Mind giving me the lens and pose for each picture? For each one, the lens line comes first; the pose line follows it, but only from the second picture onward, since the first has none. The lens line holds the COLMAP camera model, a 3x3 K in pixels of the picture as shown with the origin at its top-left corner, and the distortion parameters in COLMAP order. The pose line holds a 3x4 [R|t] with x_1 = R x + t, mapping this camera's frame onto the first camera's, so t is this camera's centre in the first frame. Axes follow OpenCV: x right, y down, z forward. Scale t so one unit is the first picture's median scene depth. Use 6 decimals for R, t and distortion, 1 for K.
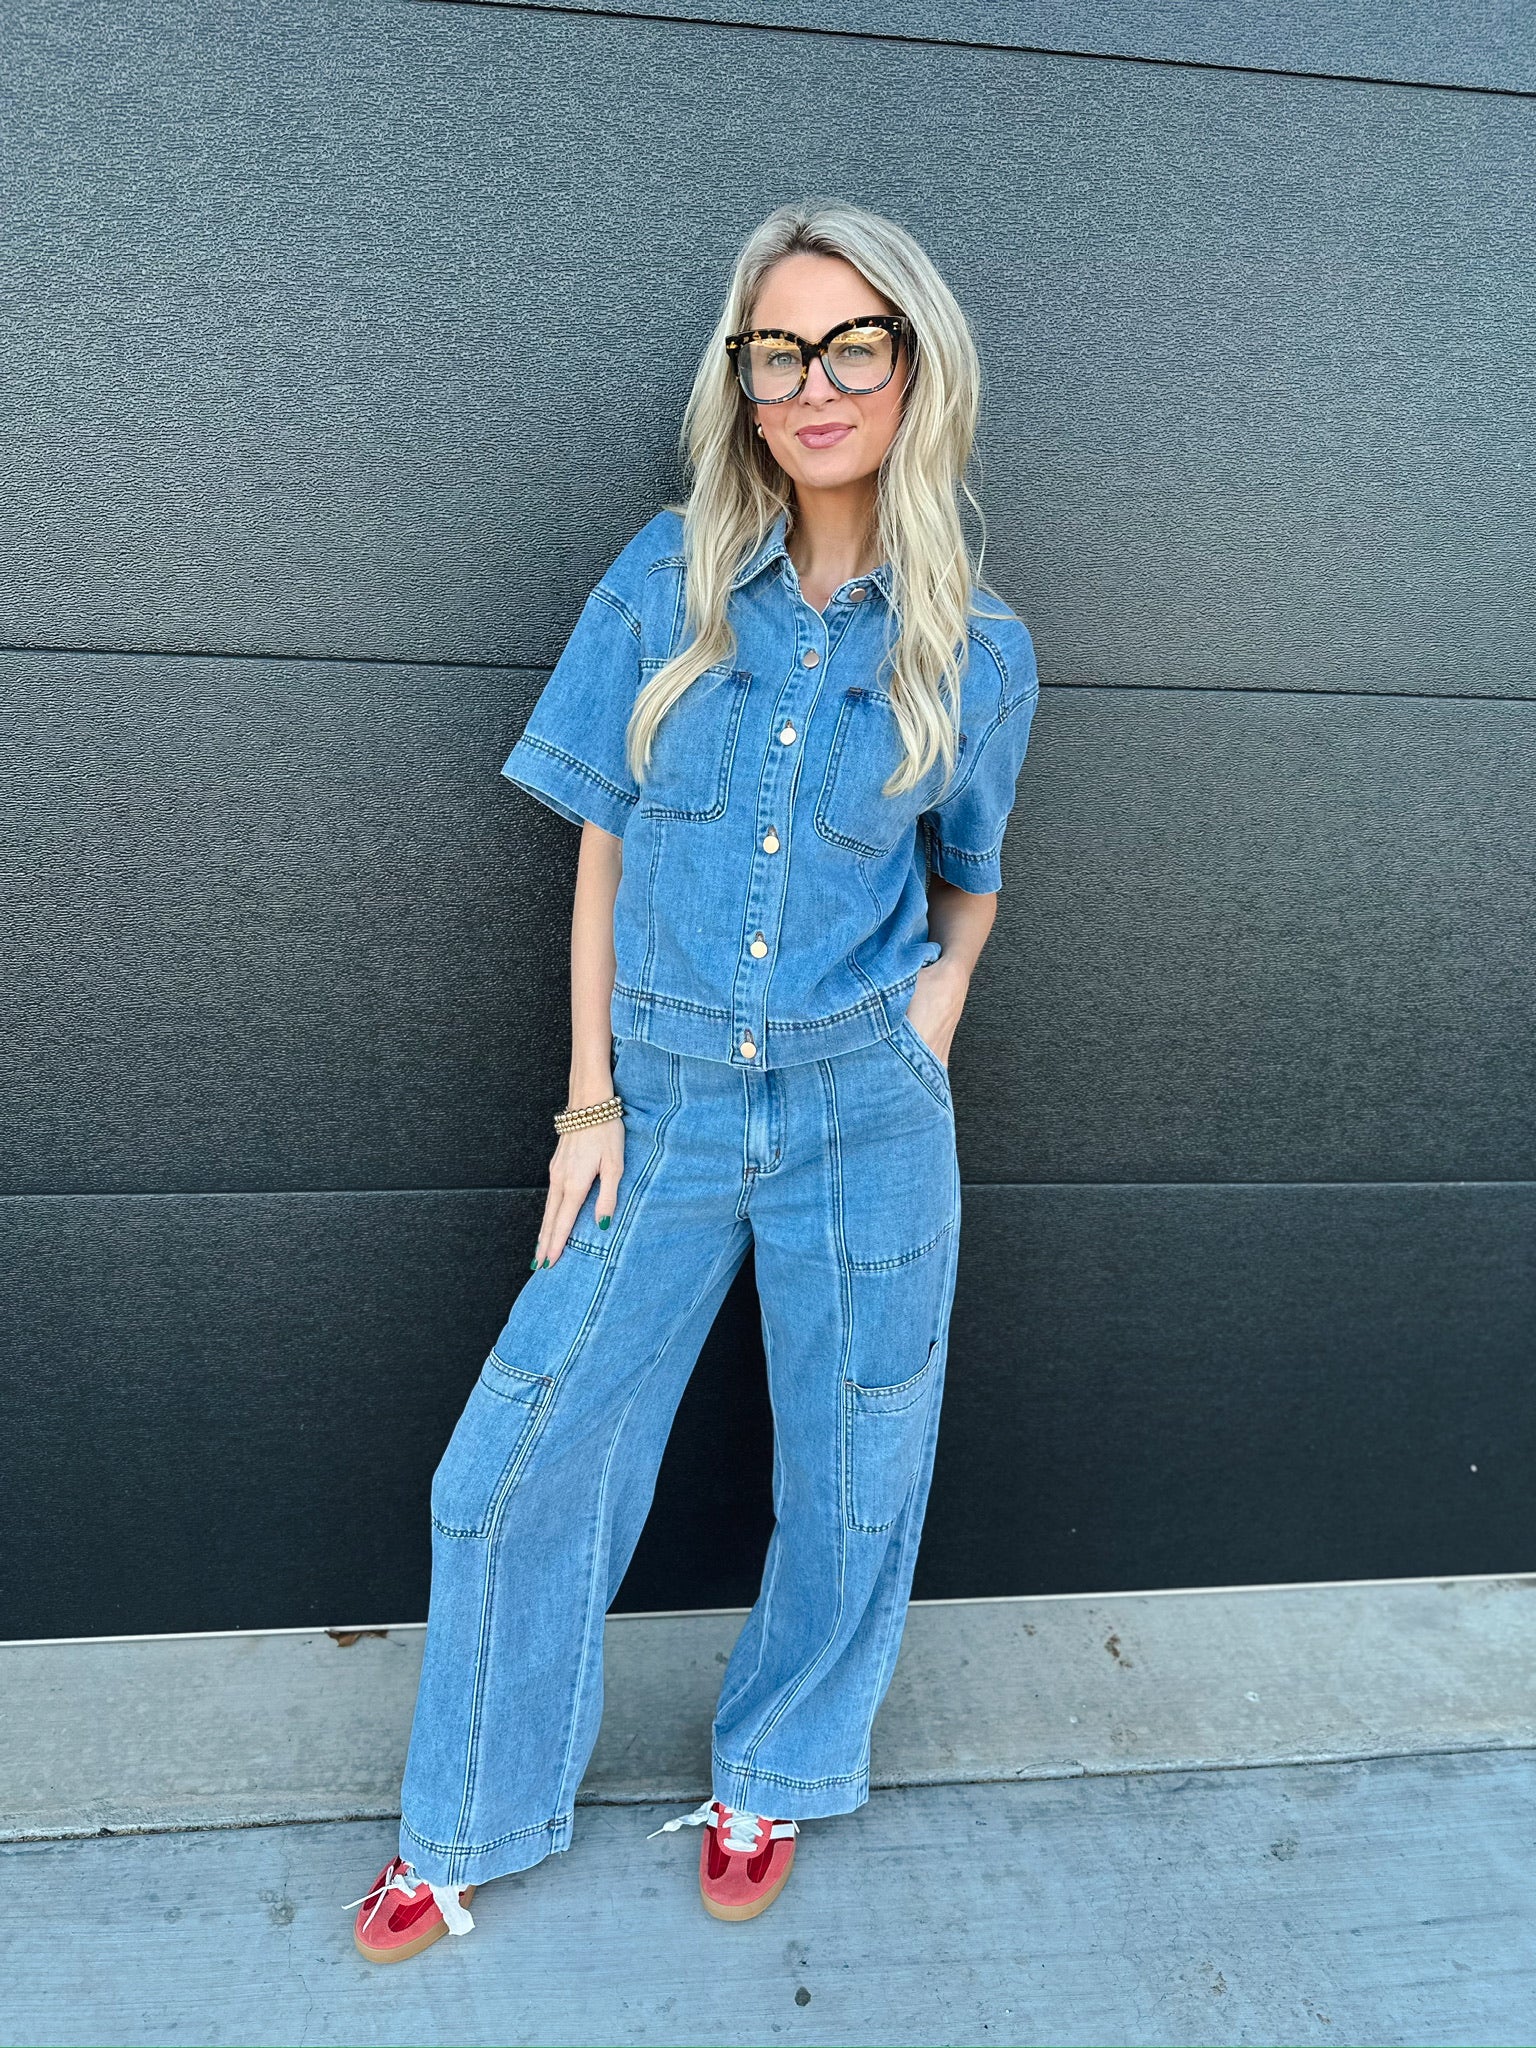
lens RADIAL K [[1464.7, 0, 773.3], [0, 1464.7, 1036.0], [0, 0, 1]] dist [-0.018724, -0.001073]
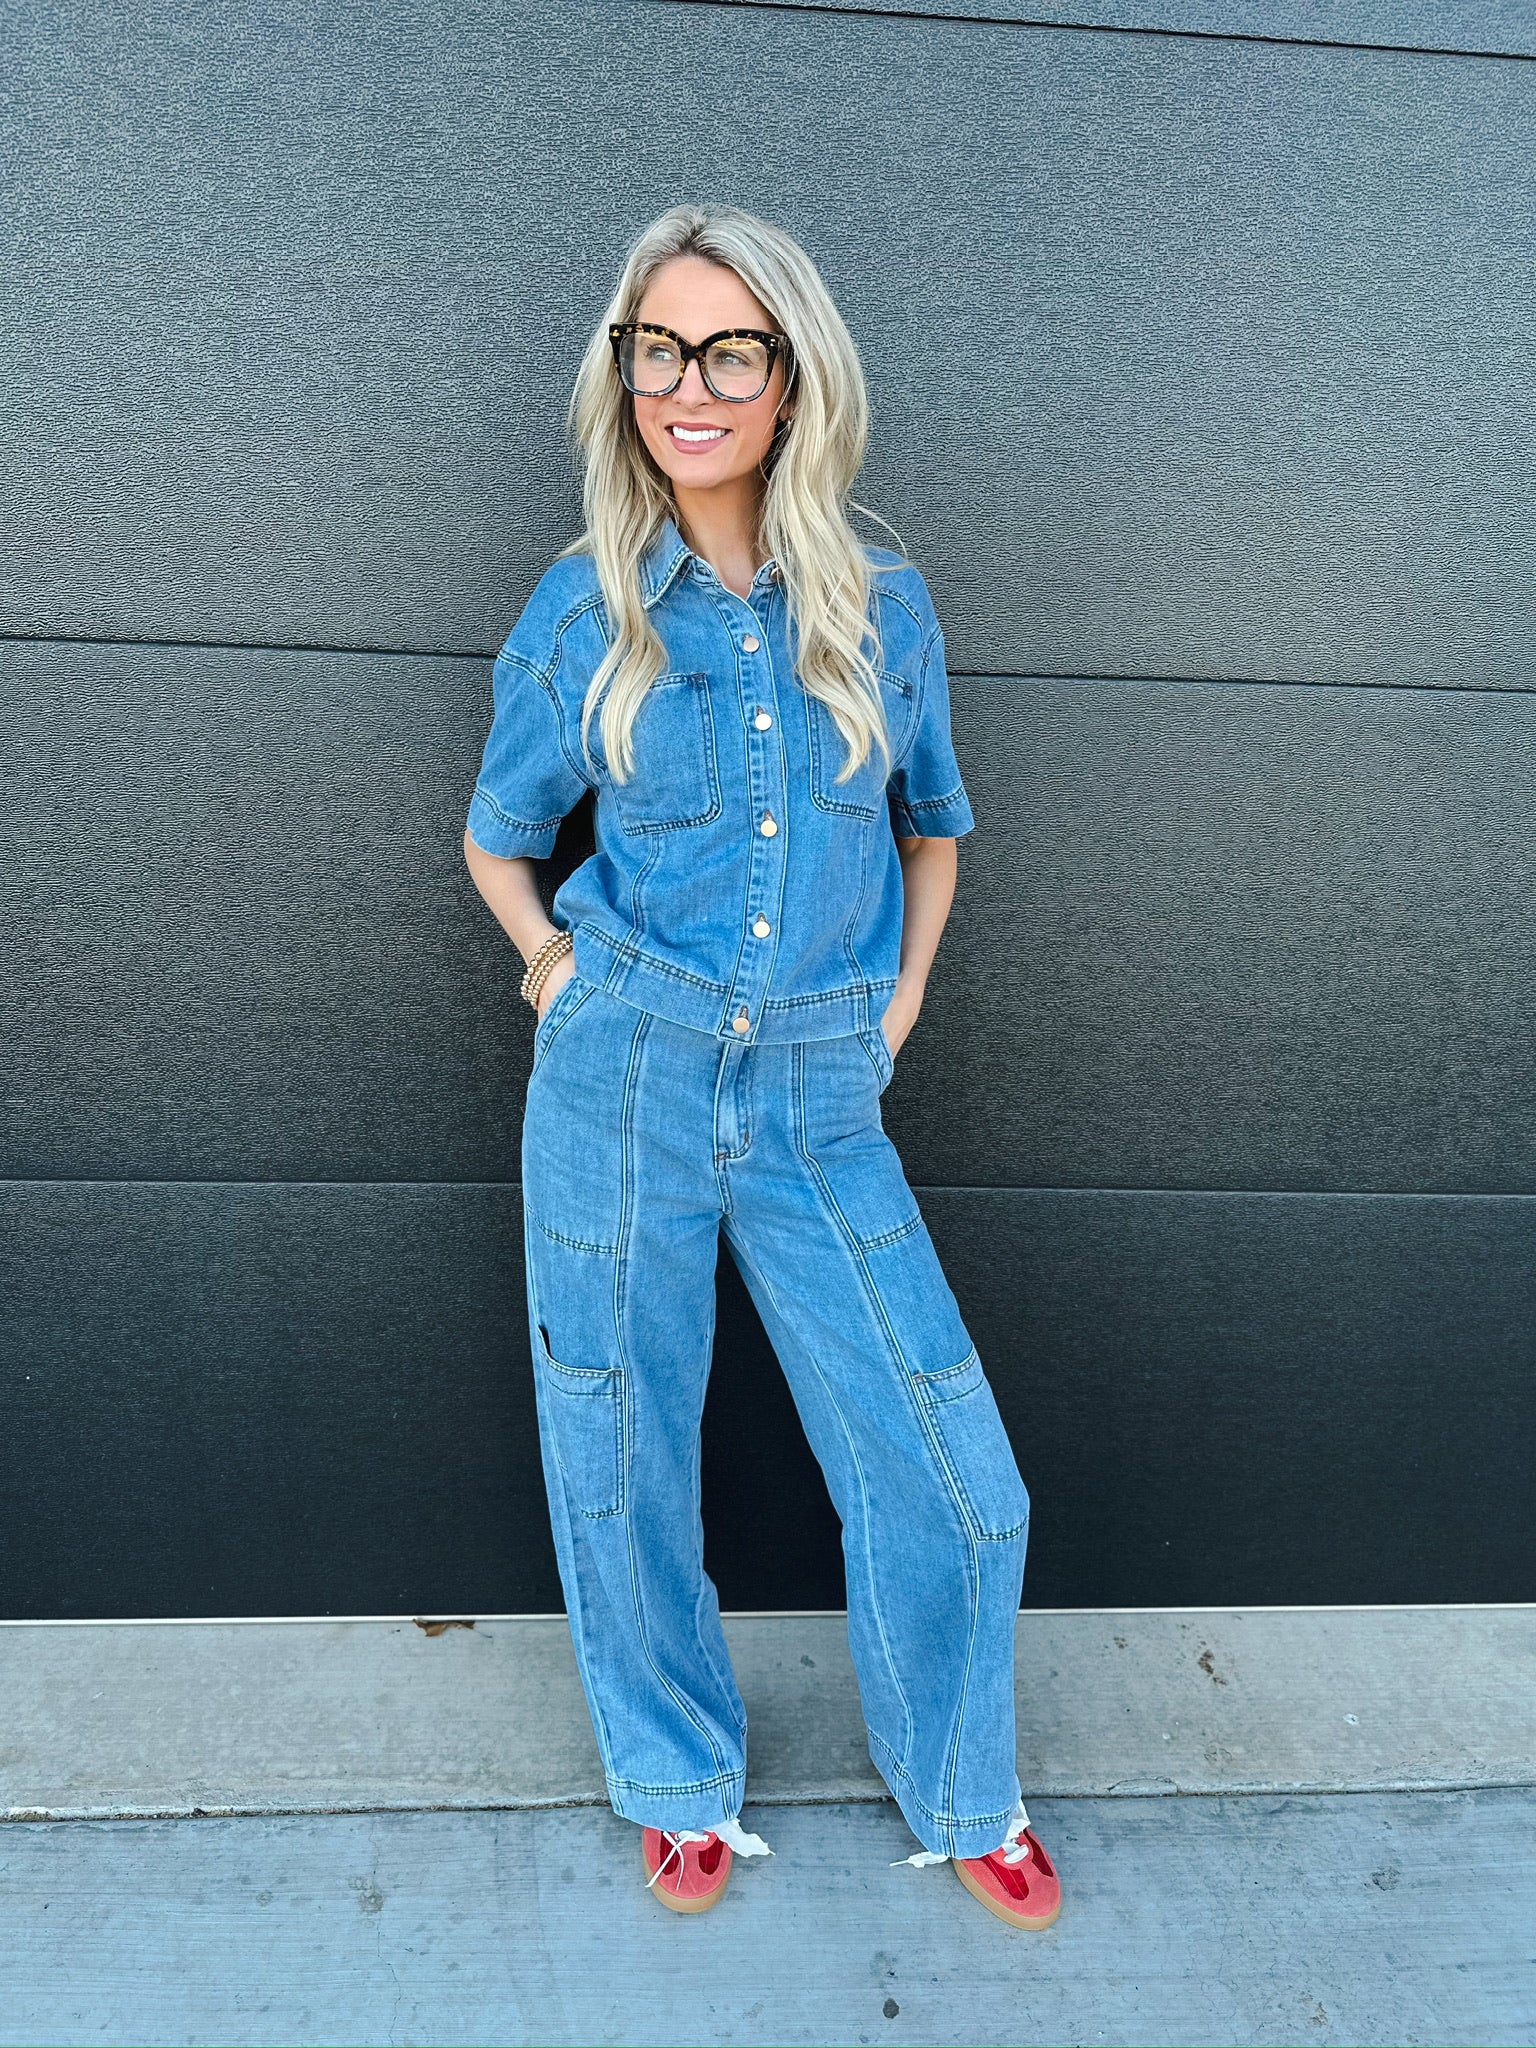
lens RADIAL K [[1464.7, 0, 770.4], [0, 1464.7, 1032.8], [0, 0, 1]] dist [-0.018724, -0.001073]
pose [[0.998546, 0.014004, -0.052048, -0.016894], [-0.013999, 0.999902, 0.000461, -0.000772], [0.052049, 0.000268, 0.998644, 0.008883]]
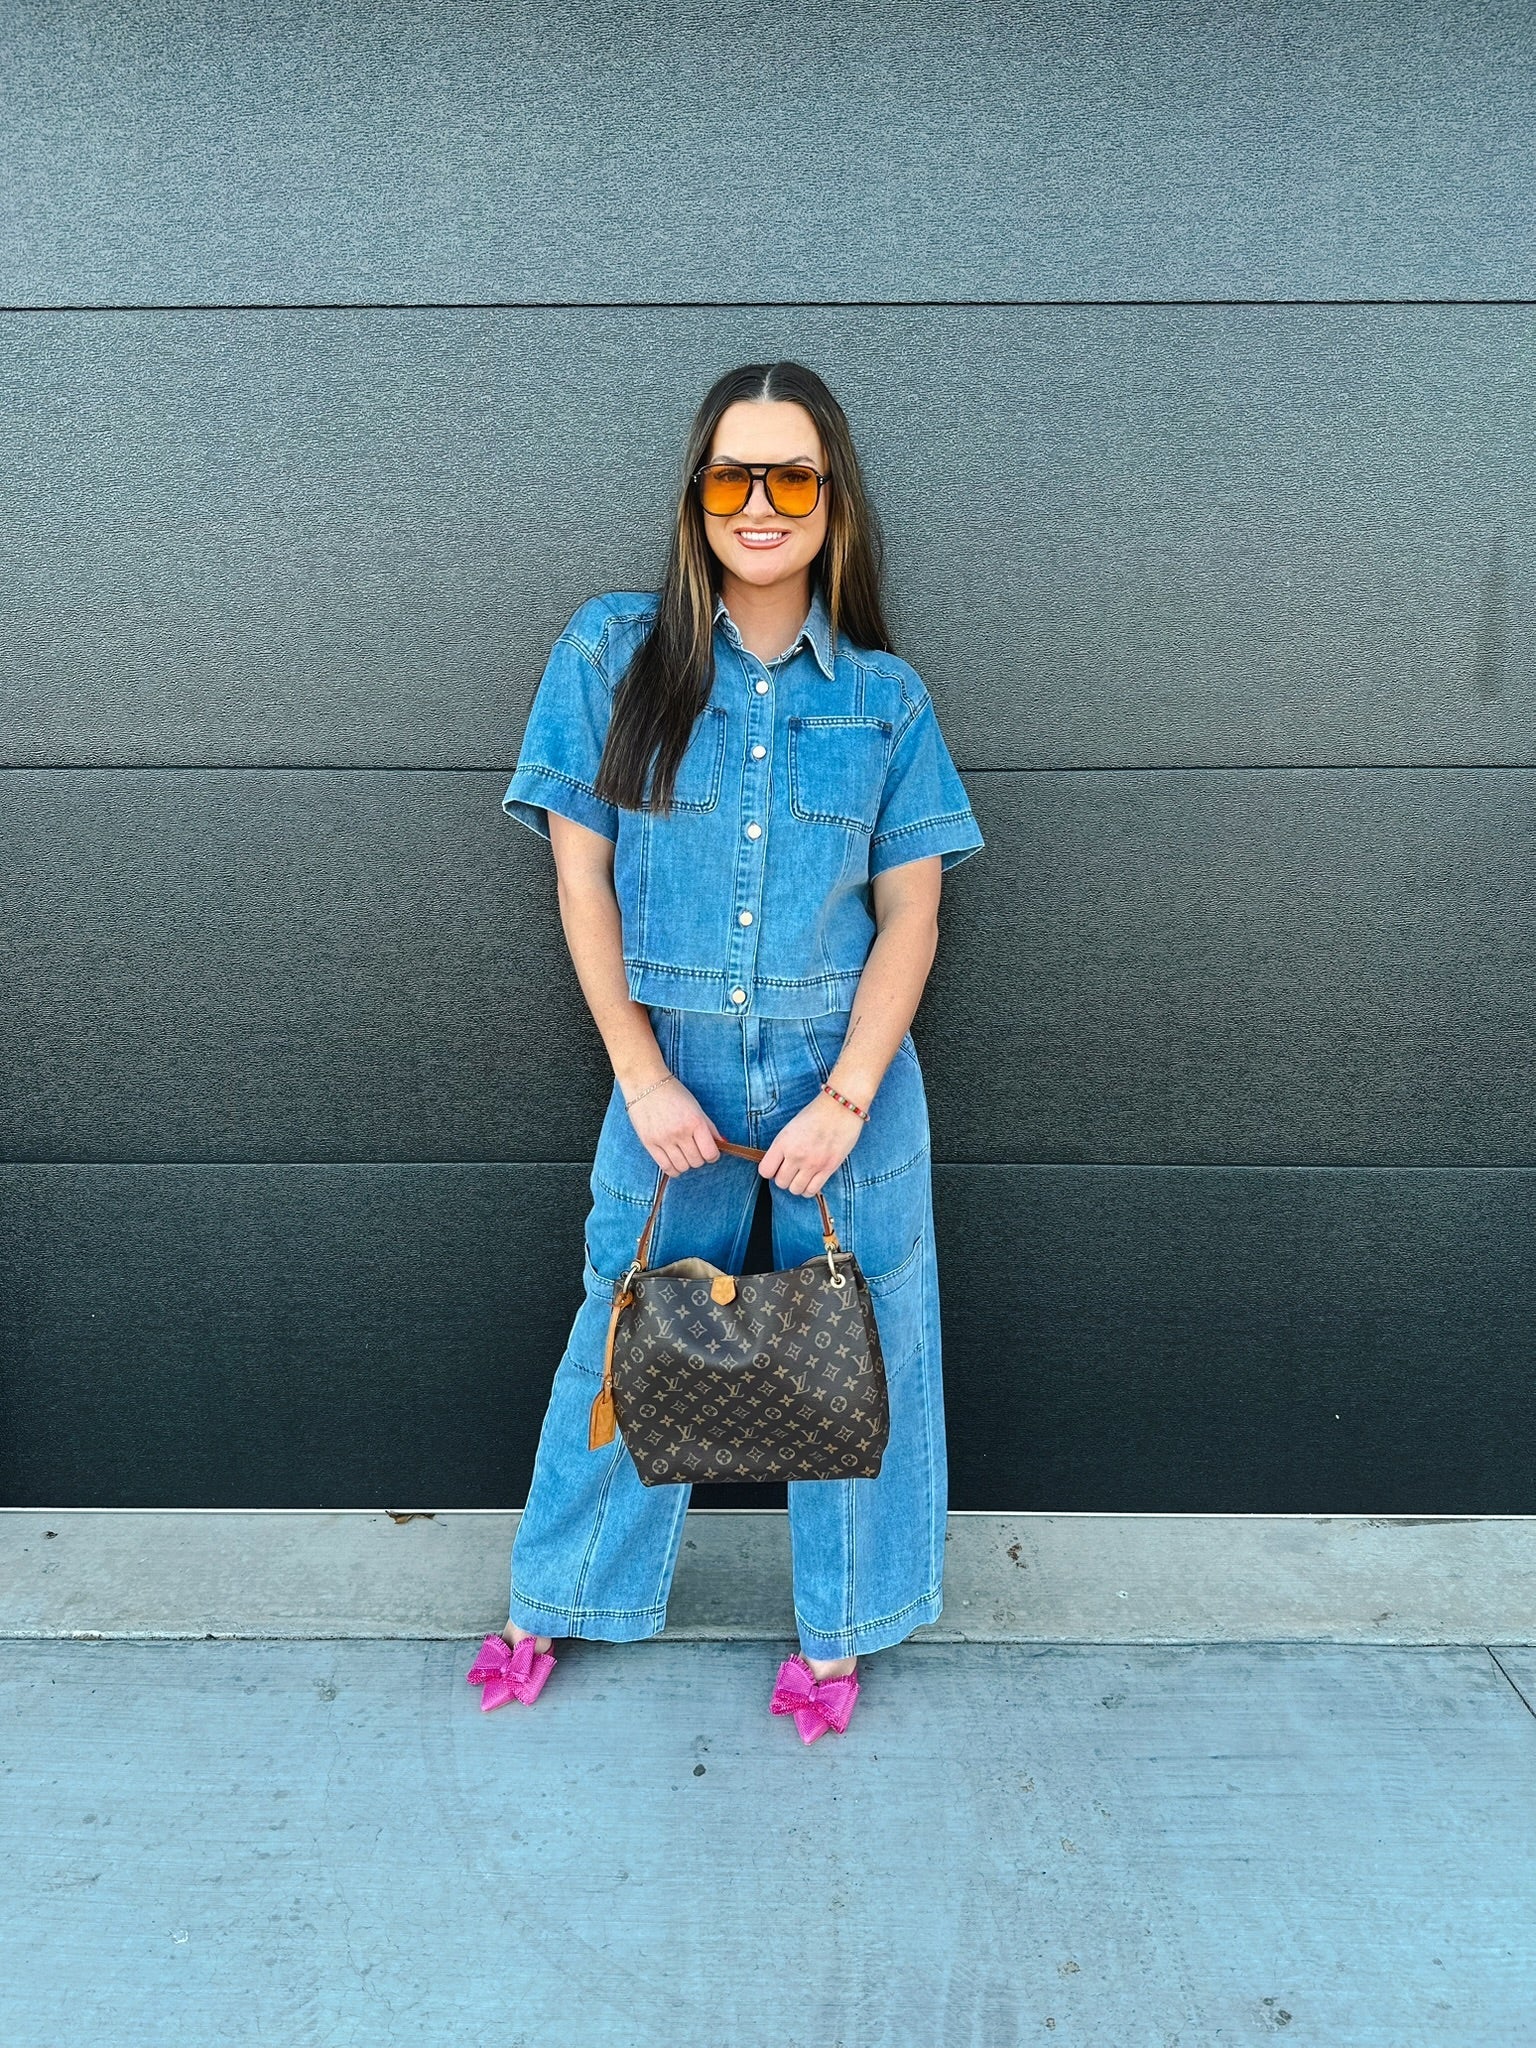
lens RADIAL K [[1464.7, 0, 776.7], [0, 1464.7, 1030.5], [0, 0, 1]] dist [-0.018724, -0.001073]
pose [[0.991436, -0.006743, -0.130419, 0.230375], [0.001543, 0.999201, -0.039937, 0.040555], [0.130584, 0.039394, 0.990654, -0.278596]]
